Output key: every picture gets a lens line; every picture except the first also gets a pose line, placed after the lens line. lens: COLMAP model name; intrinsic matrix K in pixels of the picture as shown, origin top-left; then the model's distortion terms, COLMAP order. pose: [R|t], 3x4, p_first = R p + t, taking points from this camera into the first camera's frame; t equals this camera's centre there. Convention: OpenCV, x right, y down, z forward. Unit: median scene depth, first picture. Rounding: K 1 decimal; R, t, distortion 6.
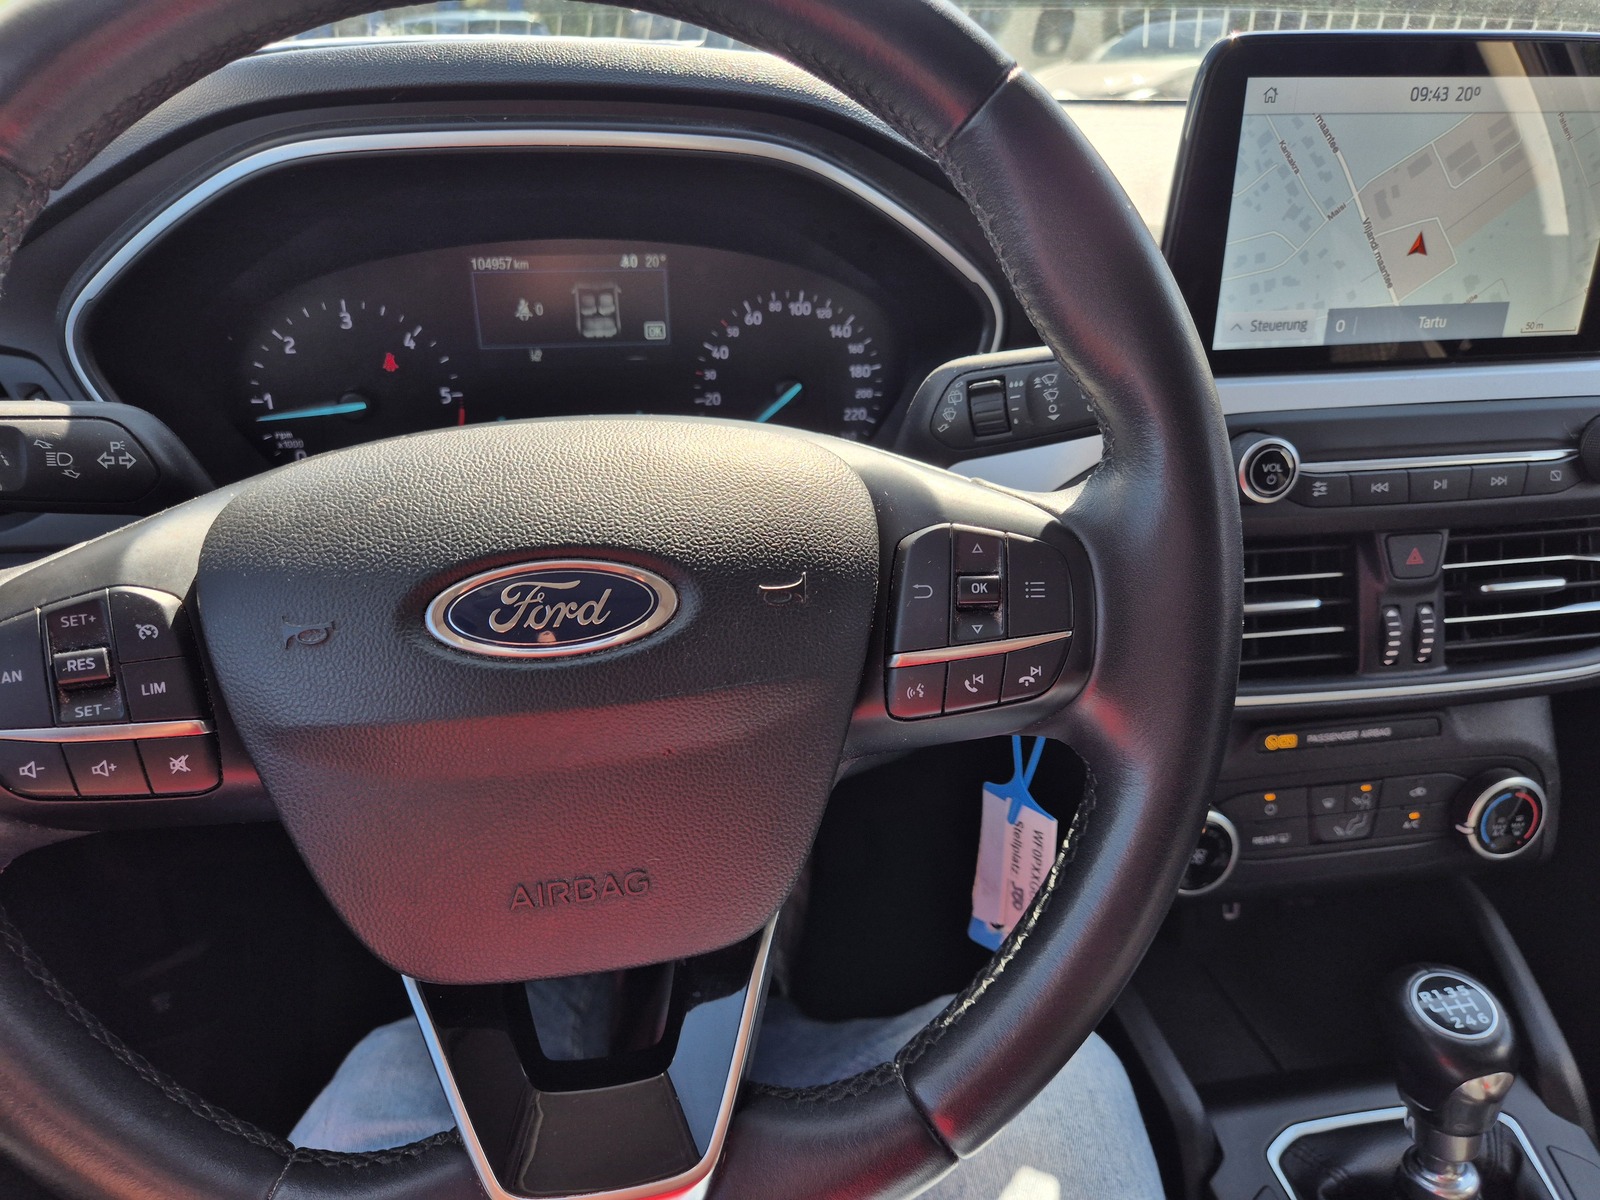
lens RADIAL K [[1068.3, 0, 799.9], [0, 1068.3, 558.9], [0, 0, 1]] dist [0.020437, -0.001318]
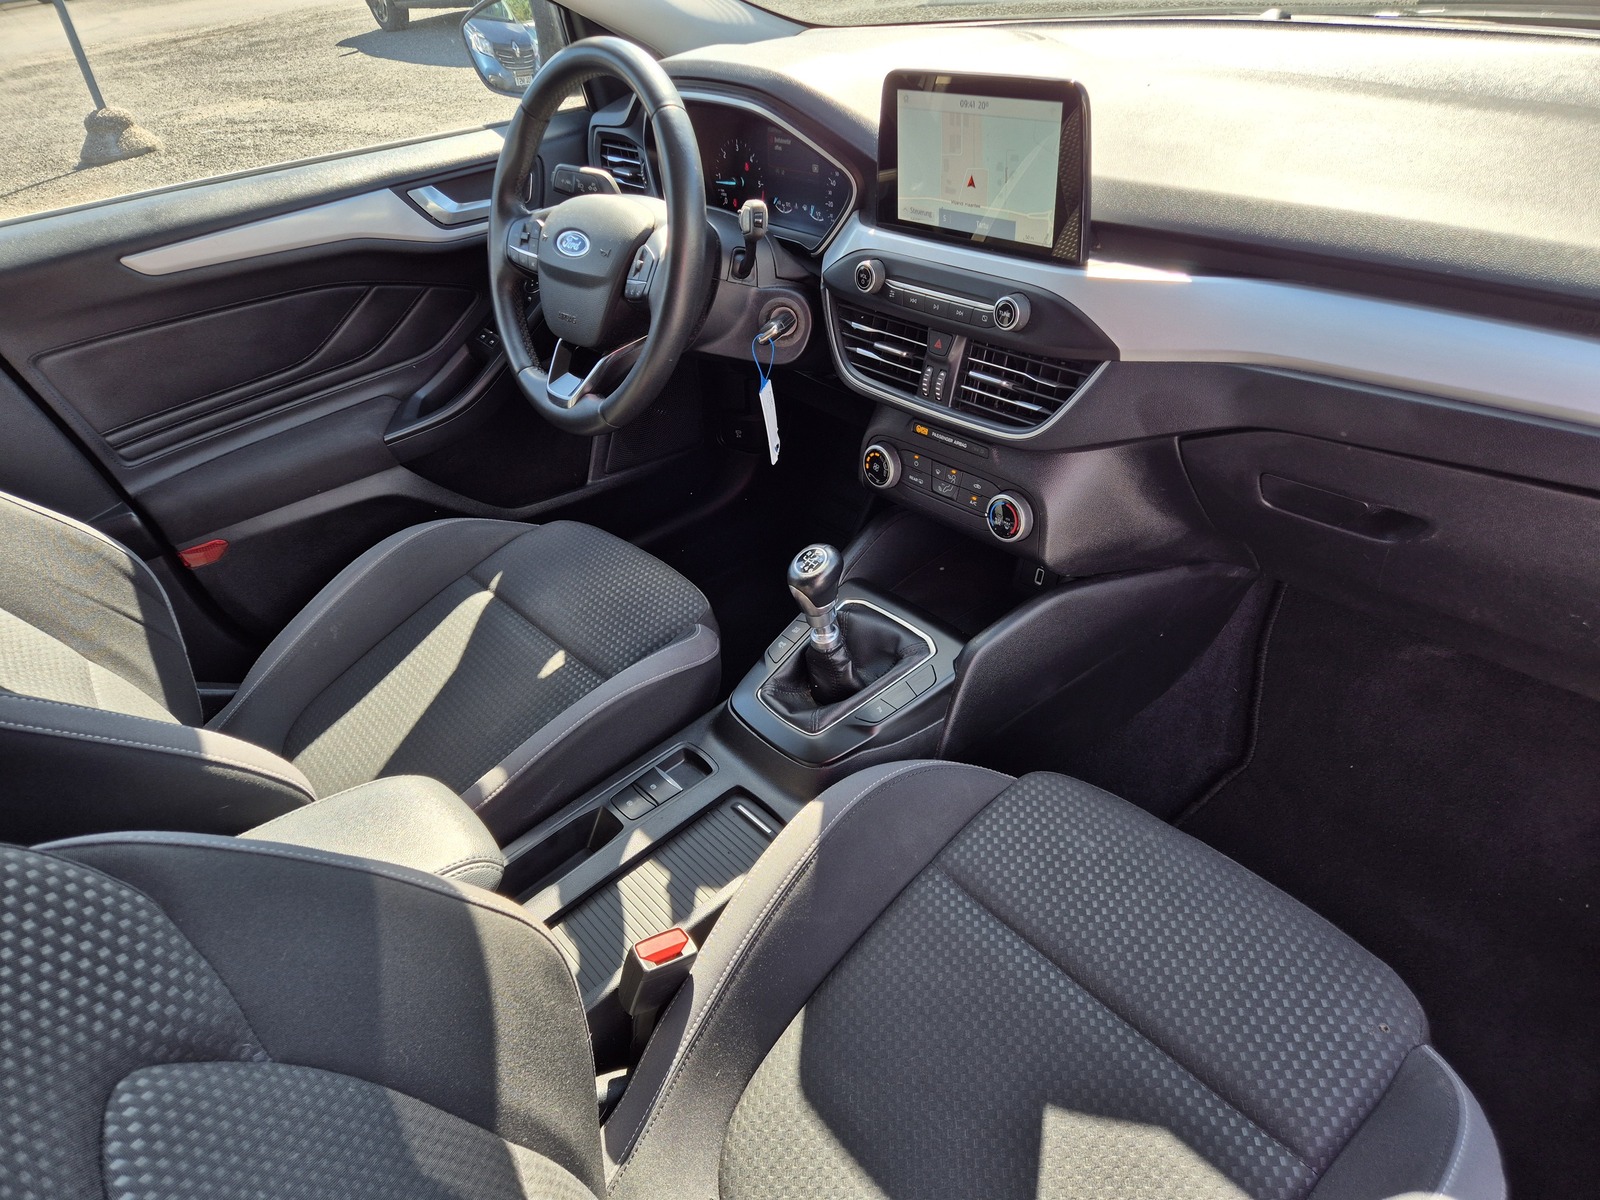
lens RADIAL K [[1068.3, 0, 799.9], [0, 1068.3, 558.9], [0, 0, 1]] dist [0.020437, -0.001318]
pose [[0.521586, 0.414974, -0.745483, 1.933566], [-0.238585, 0.909833, 0.339531, -0.232915], [0.819161, 0.000766, 0.573563, -0.319486]]
